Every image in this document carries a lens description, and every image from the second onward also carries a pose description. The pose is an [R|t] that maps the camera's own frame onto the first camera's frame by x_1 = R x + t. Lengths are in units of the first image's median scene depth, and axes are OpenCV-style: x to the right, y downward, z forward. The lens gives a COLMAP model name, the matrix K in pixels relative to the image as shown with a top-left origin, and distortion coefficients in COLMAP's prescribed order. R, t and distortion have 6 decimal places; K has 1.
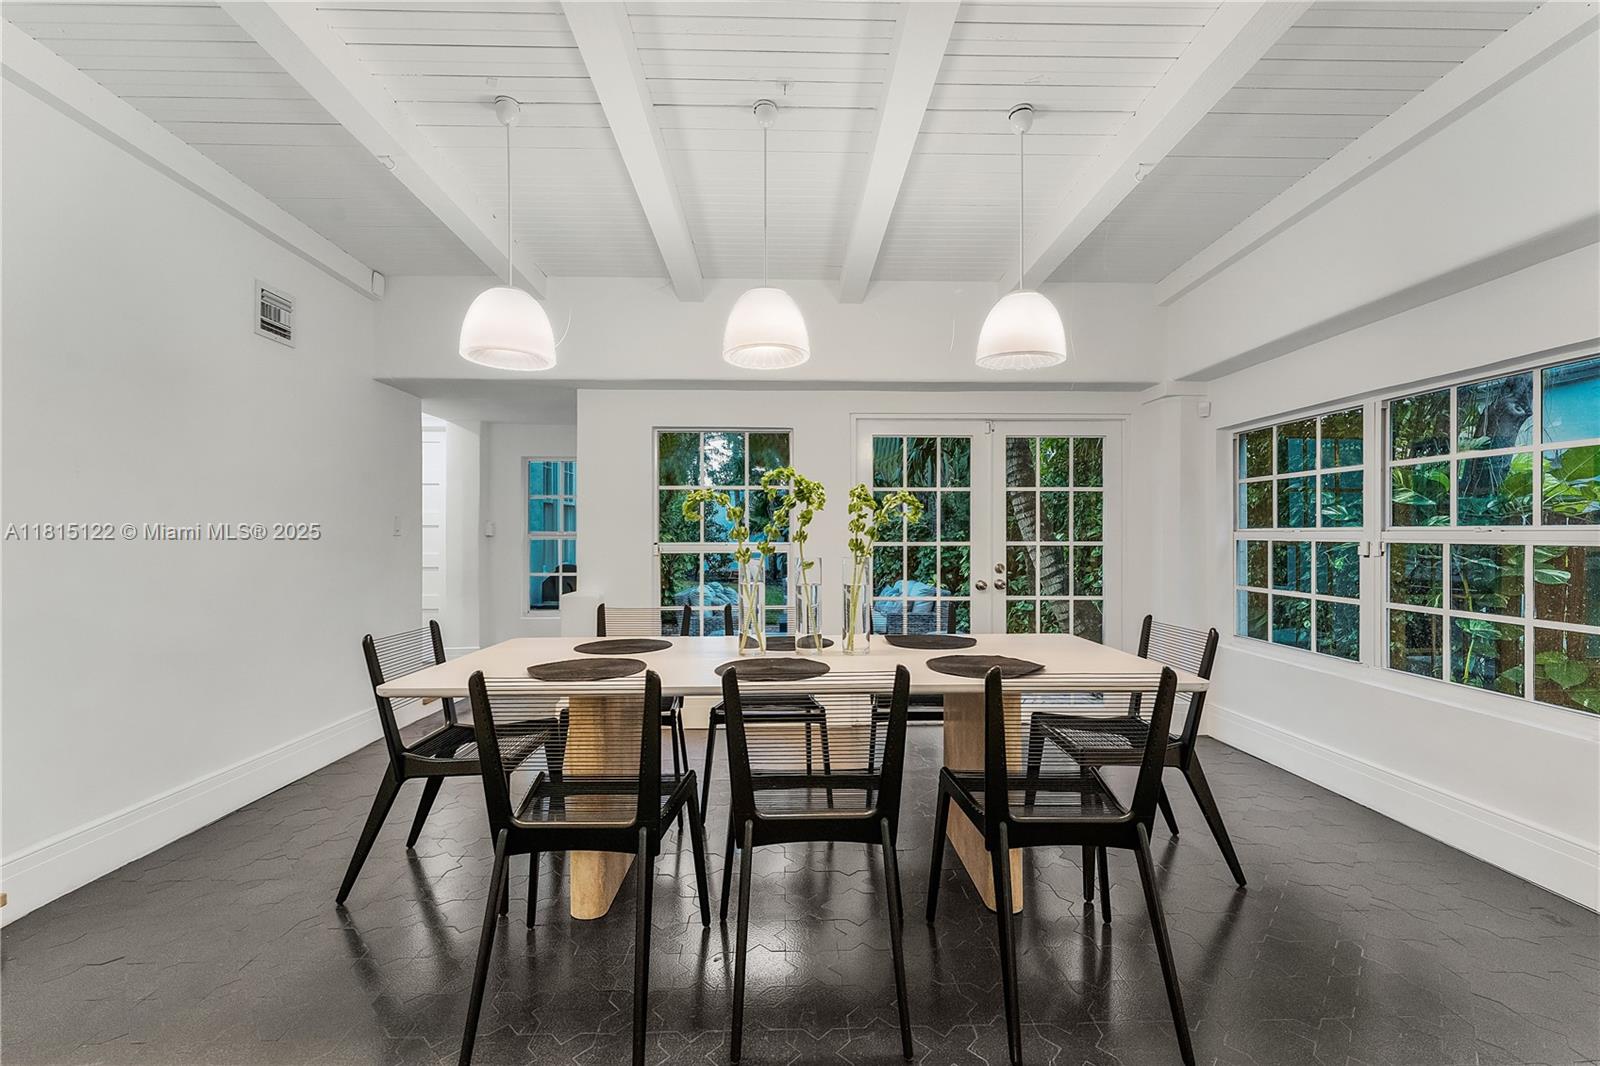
lens RADIAL K [[673.5, 0, 800.0], [0, 673.5, 537.1], [0, 0, 1]] dist [0.013805, 0.000209]
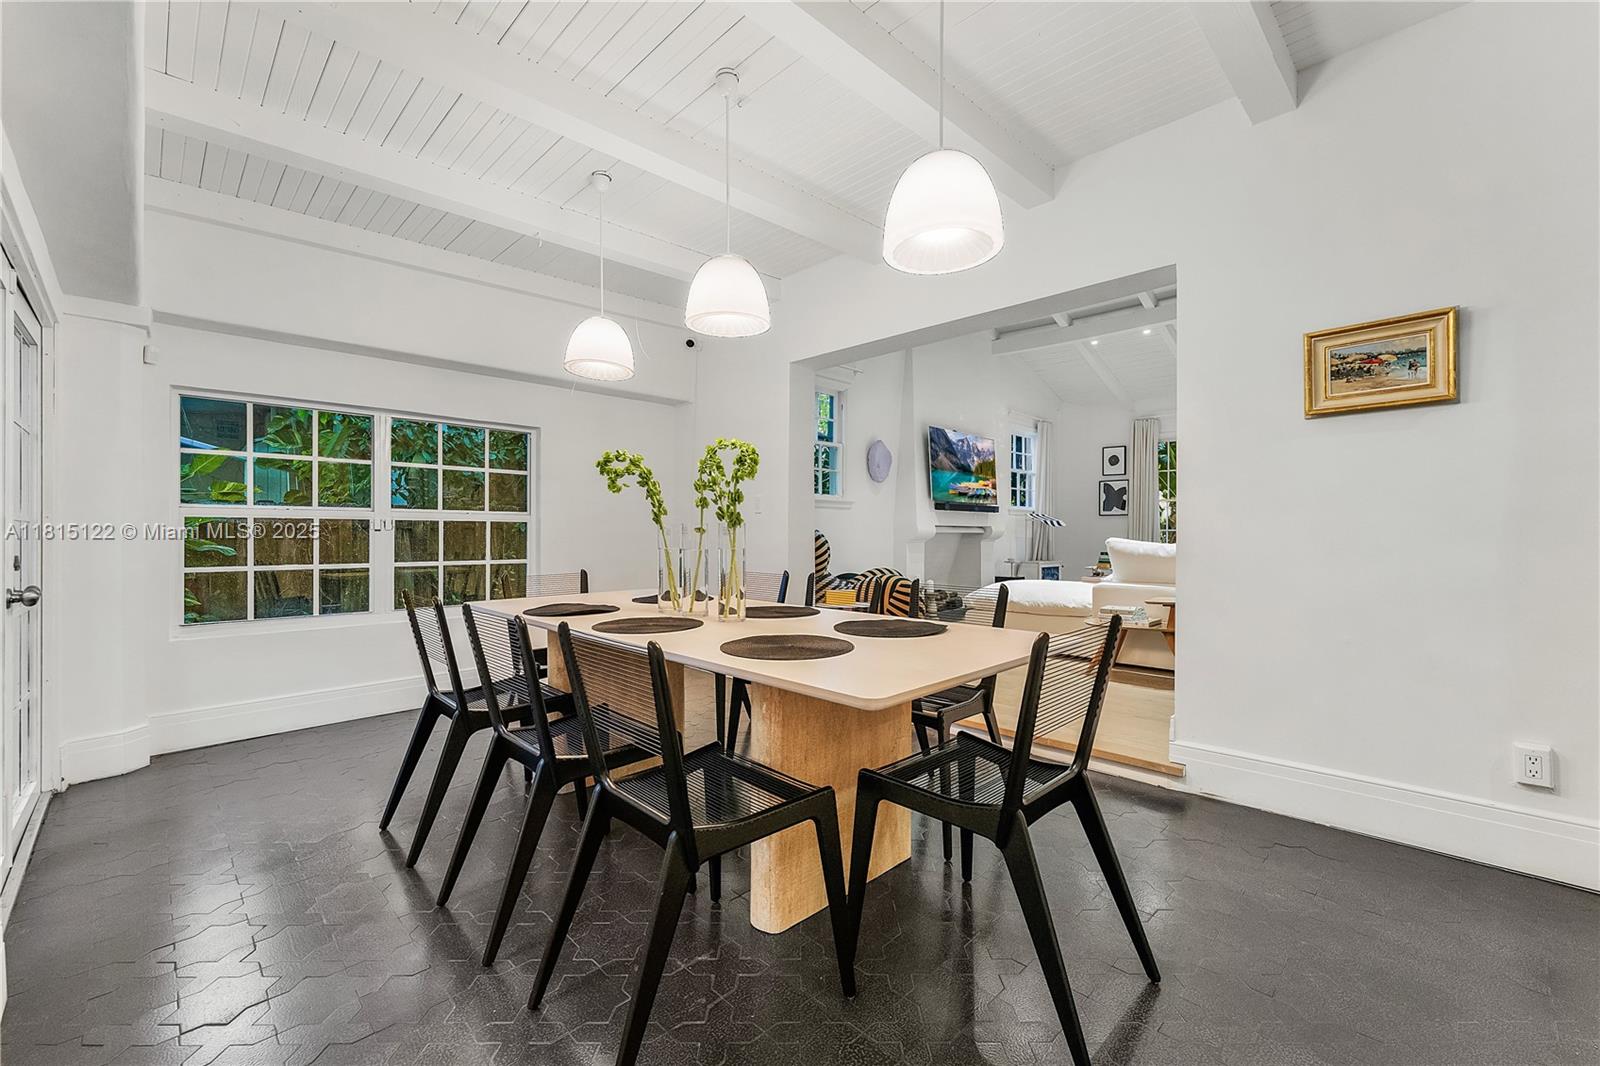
lens RADIAL K [[673.5, 0, 798.8], [0, 673.5, 526.7], [0, 0, 1]] dist [0.013805, 0.000209]
pose [[-0.684518, -0.004255, 0.728983, -0.699975], [-0.005843, 0.999983, 0.000350, 0.015898], [-0.728972, -0.004019, -0.684531, 1.300177]]
